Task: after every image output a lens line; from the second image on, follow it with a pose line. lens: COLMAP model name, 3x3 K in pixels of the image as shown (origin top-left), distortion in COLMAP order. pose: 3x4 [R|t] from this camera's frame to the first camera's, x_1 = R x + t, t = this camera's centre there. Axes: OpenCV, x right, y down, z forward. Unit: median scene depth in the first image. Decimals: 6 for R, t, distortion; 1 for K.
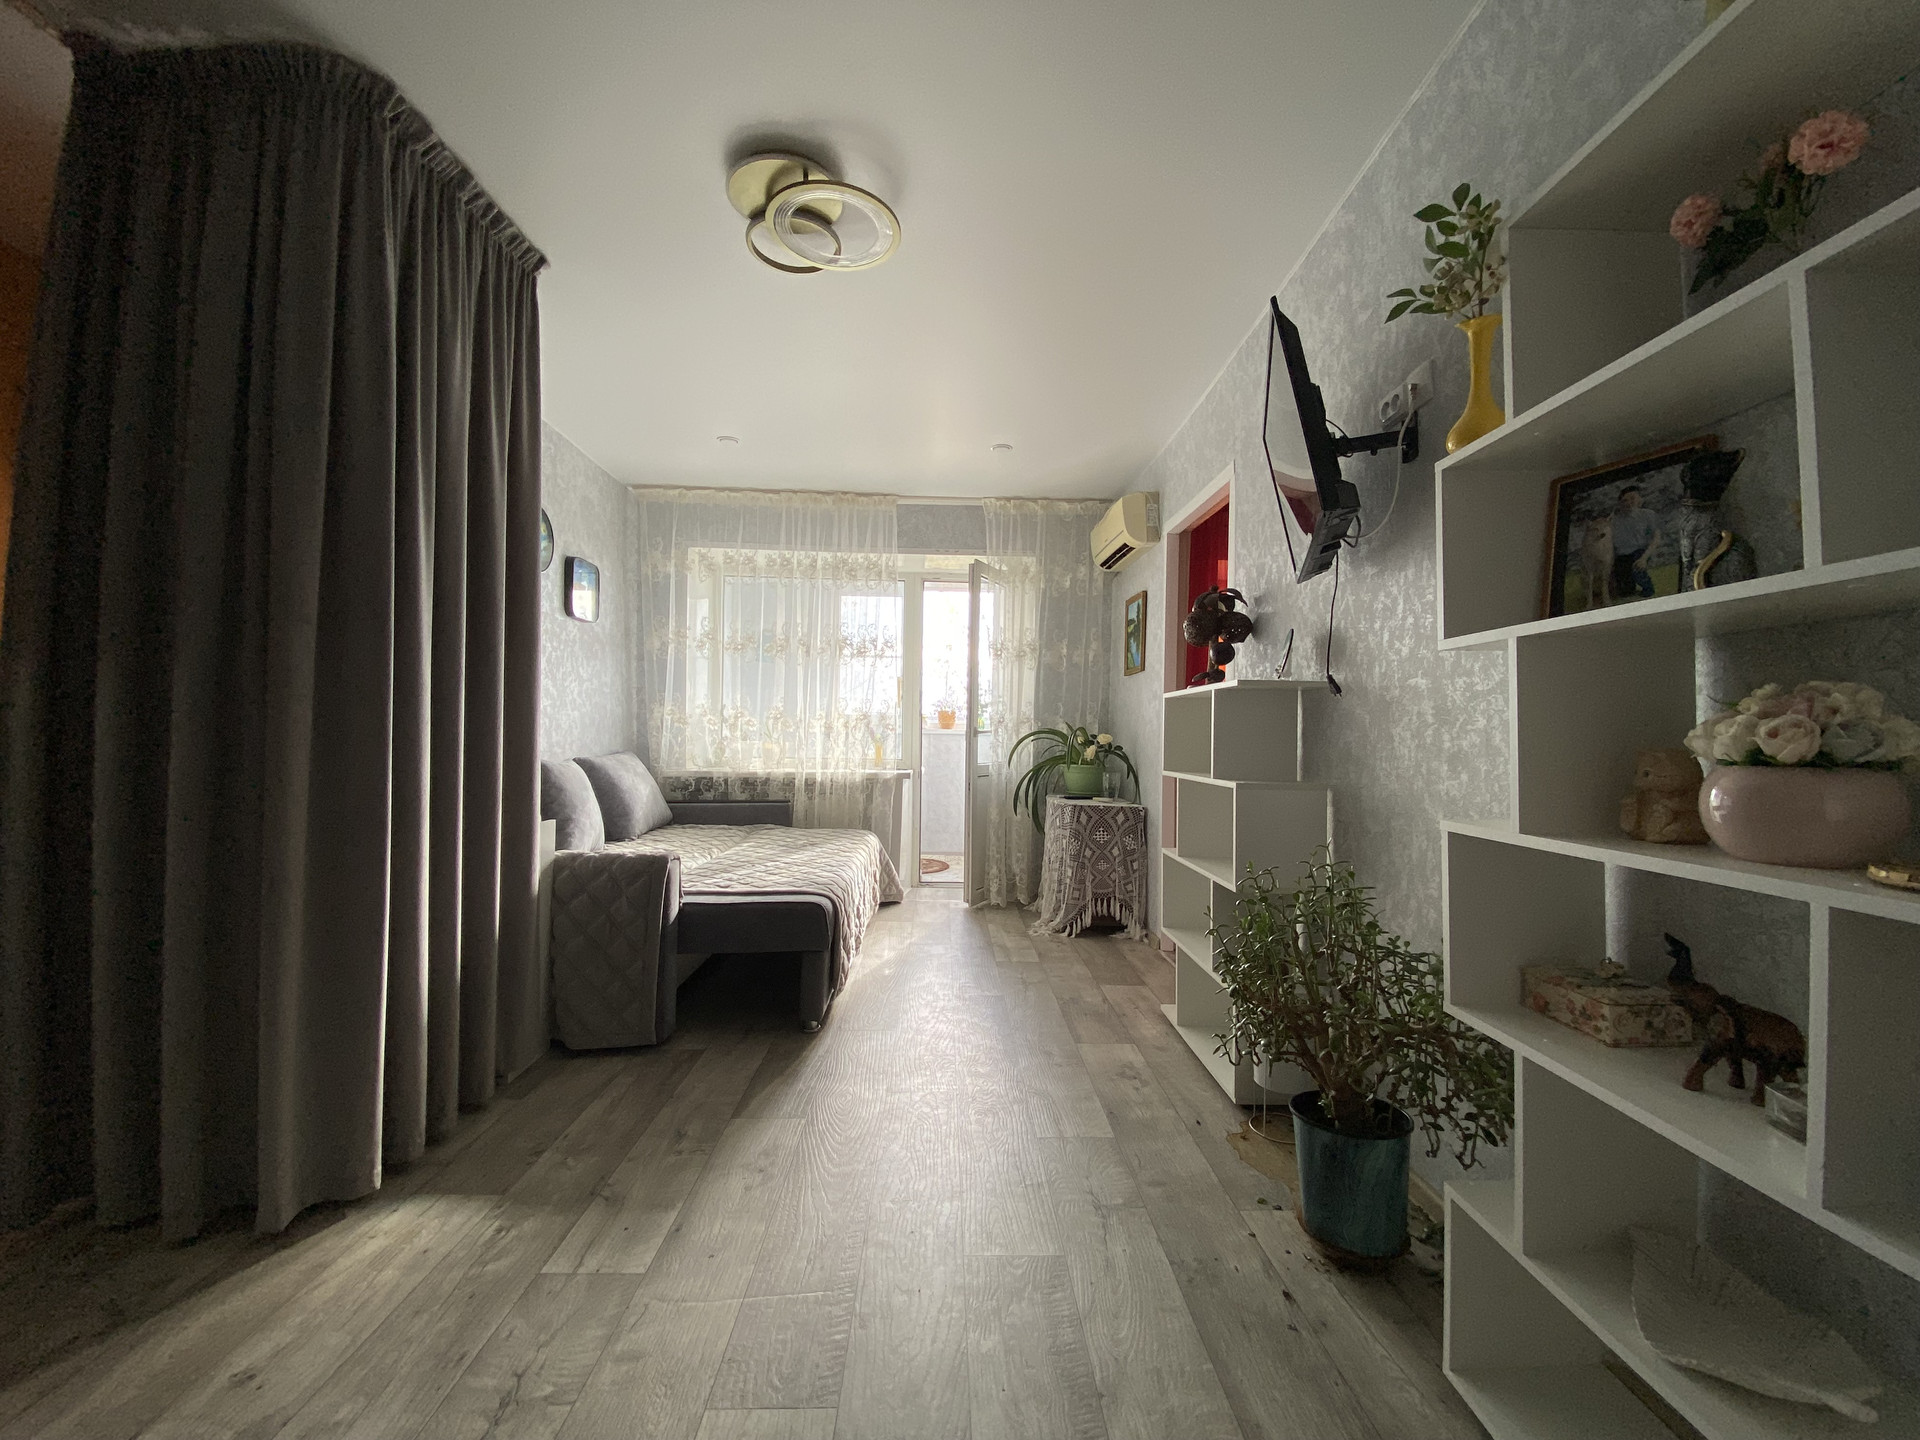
lens RADIAL K [[776.9, 0, 955.2], [0, 776.9, 719.9], [0, 0, 1]] dist [0.011237, -0.017093]
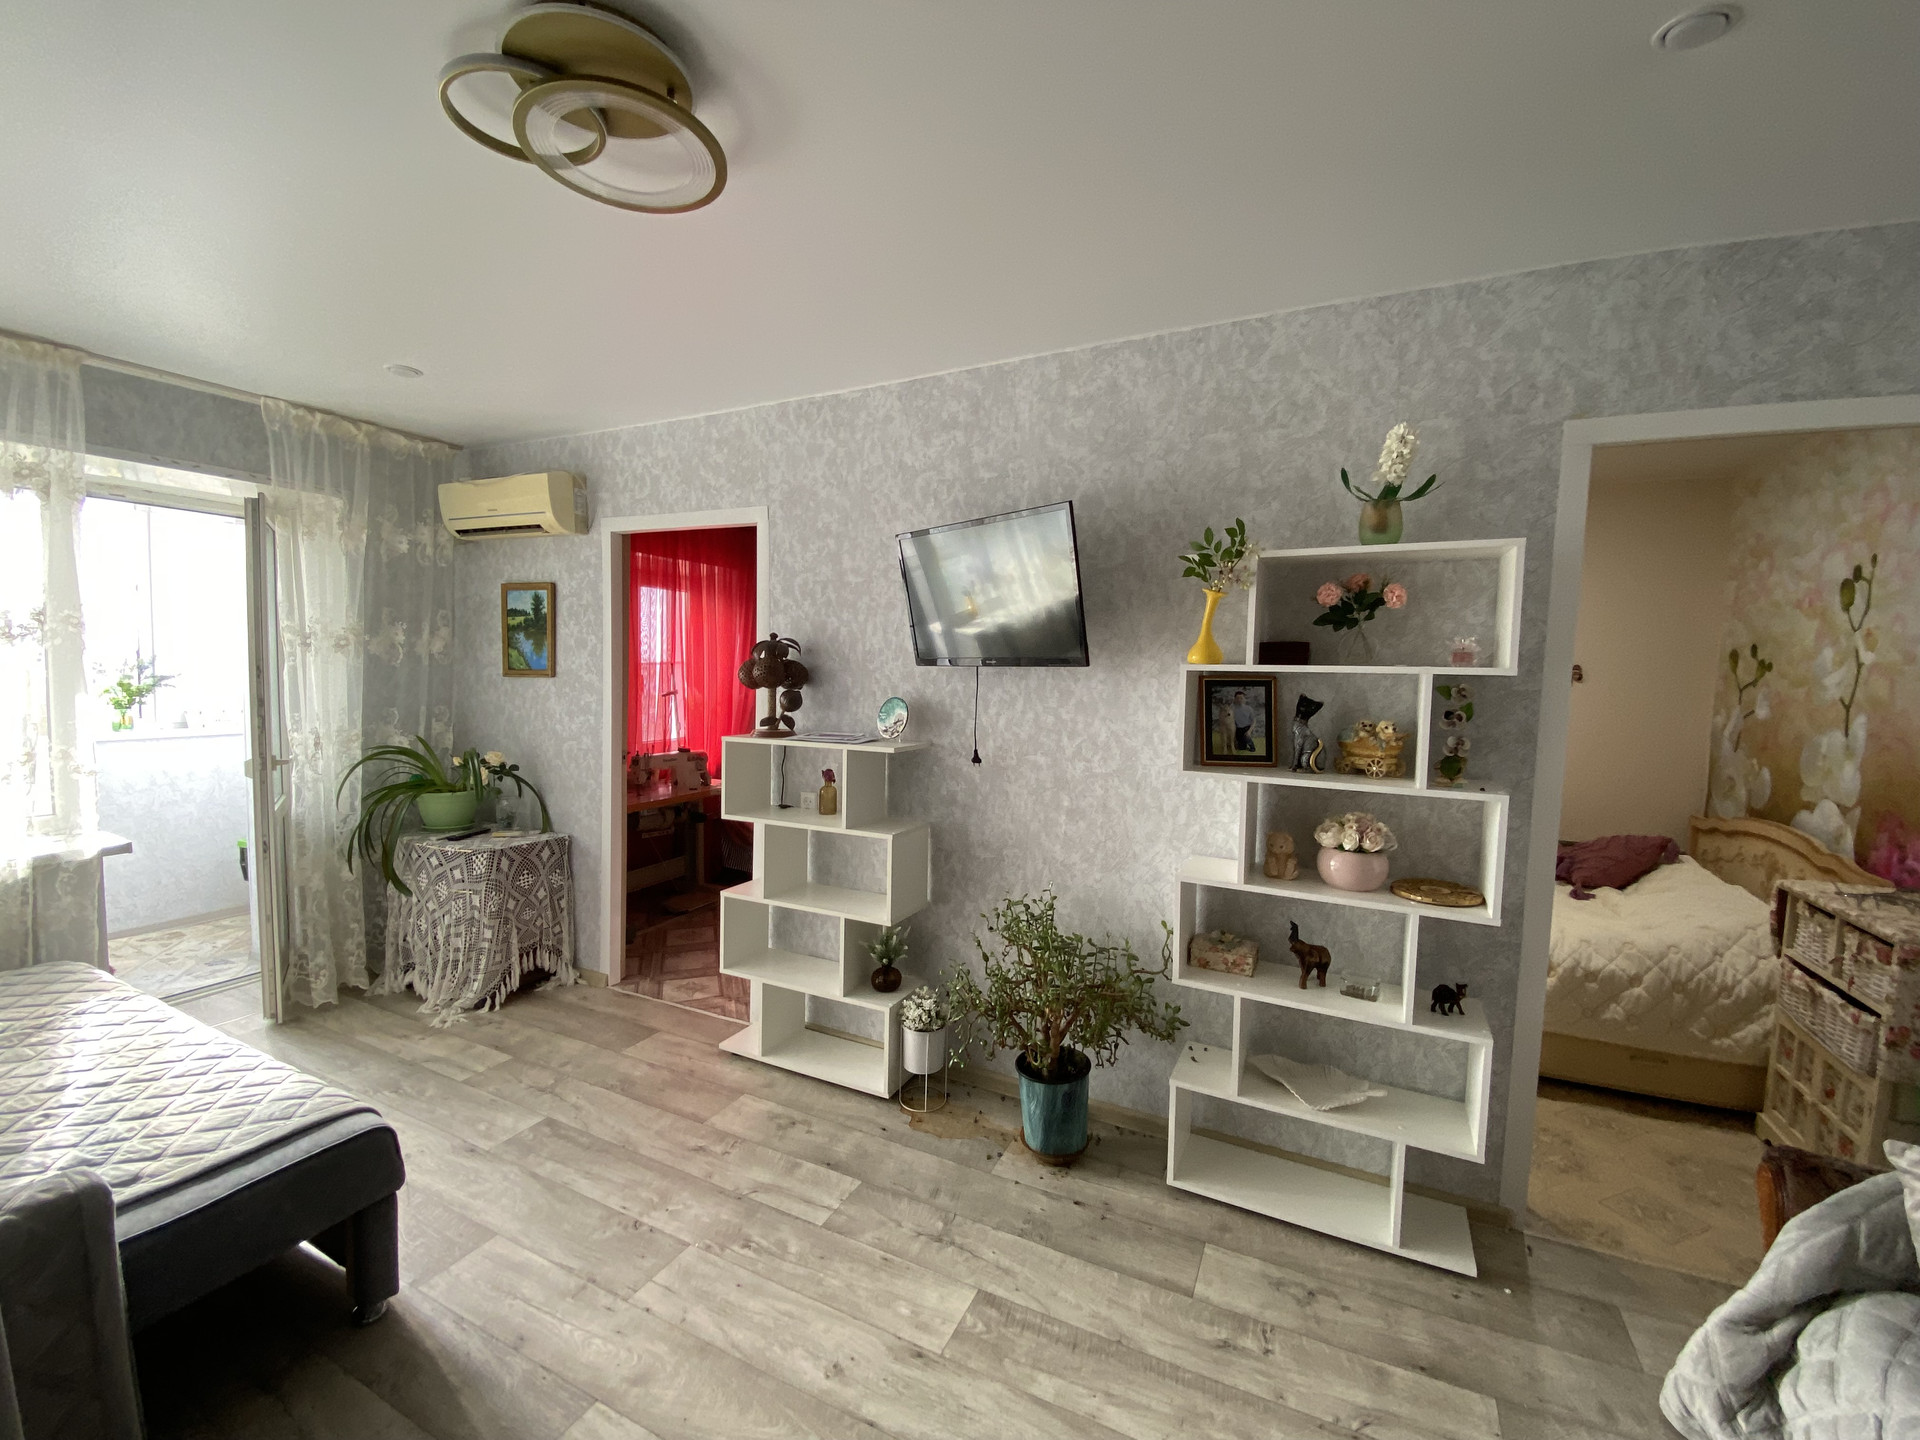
lens RADIAL K [[776.9, 0, 972.3], [0, 776.9, 719.2], [0, 0, 1]] dist [0.011237, -0.017093]
pose [[0.441983, -0.059713, 0.895034, -0.612692], [-0.031519, 0.996132, 0.082023, -0.192306], [-0.896469, -0.064464, 0.438392, 0.384236]]
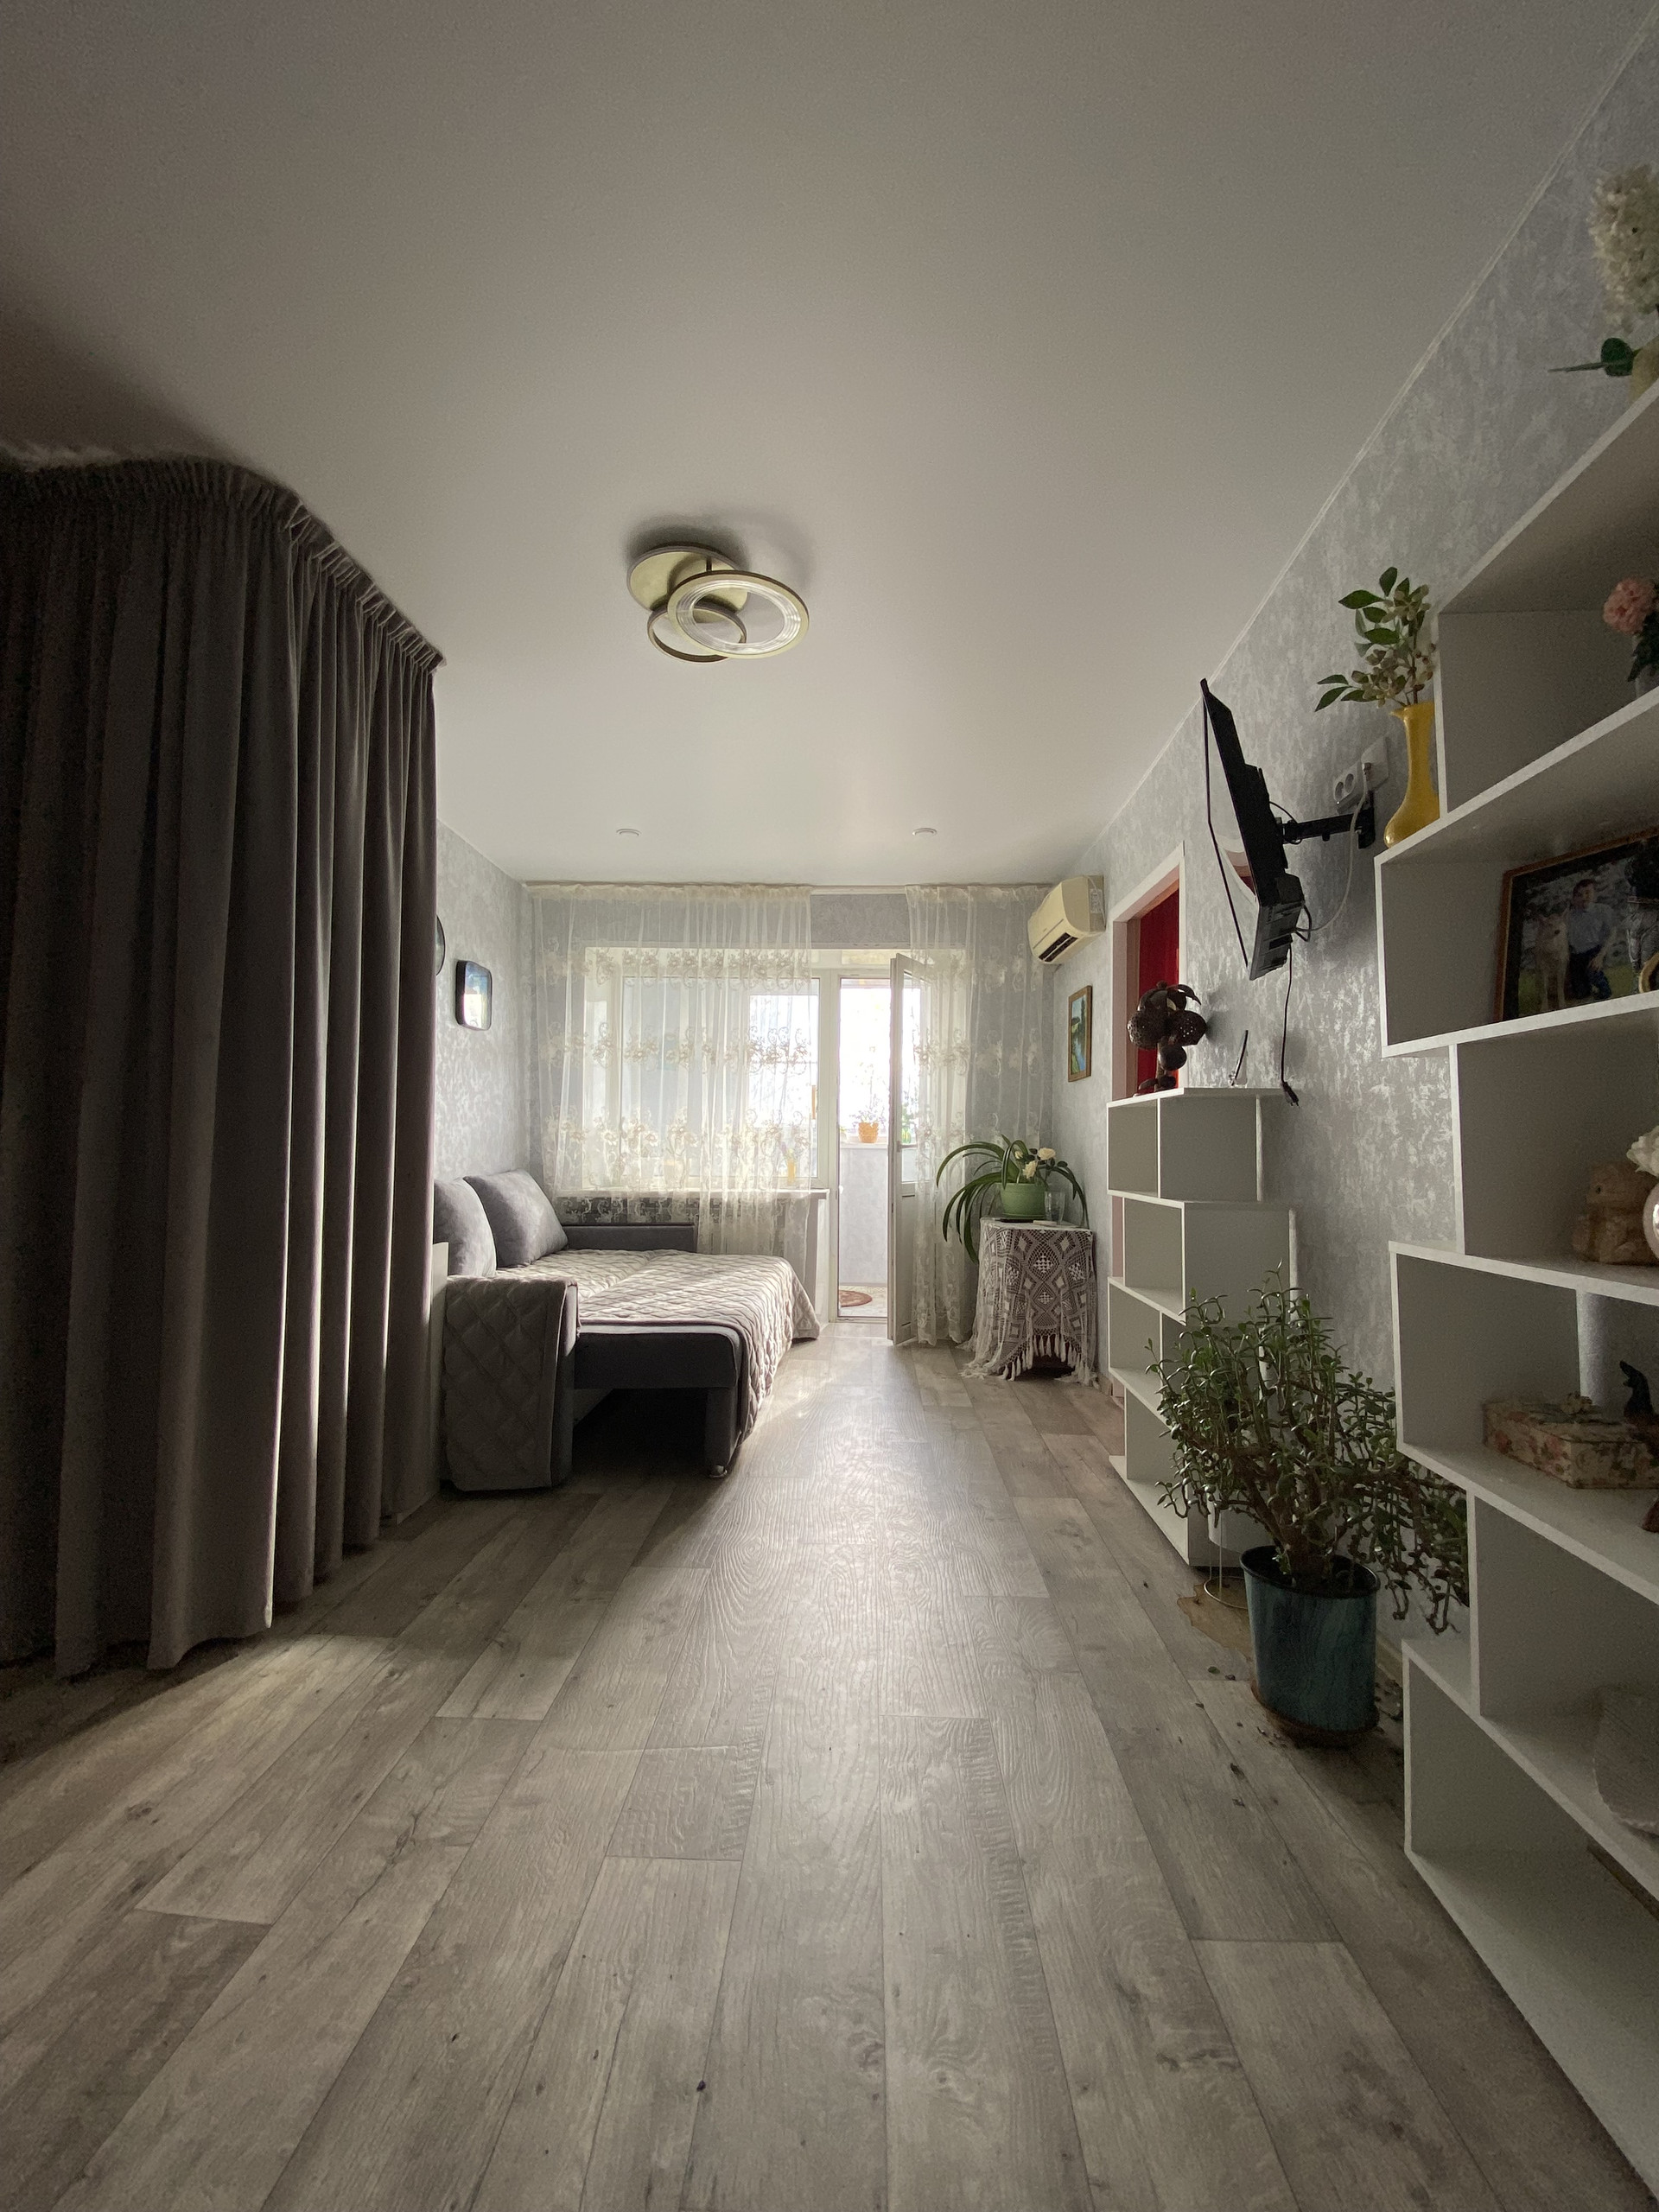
lens RADIAL K [[895.0, 0, 815.2], [0, 895.0, 1102.5], [0, 0, 1]] dist [0.011237, -0.017093]
pose [[0.997111, -0.008256, -0.075510, 0.015898], [0.005733, 0.999420, -0.033565, -0.002258], [0.075743, 0.033035, 0.996580, -0.066028]]
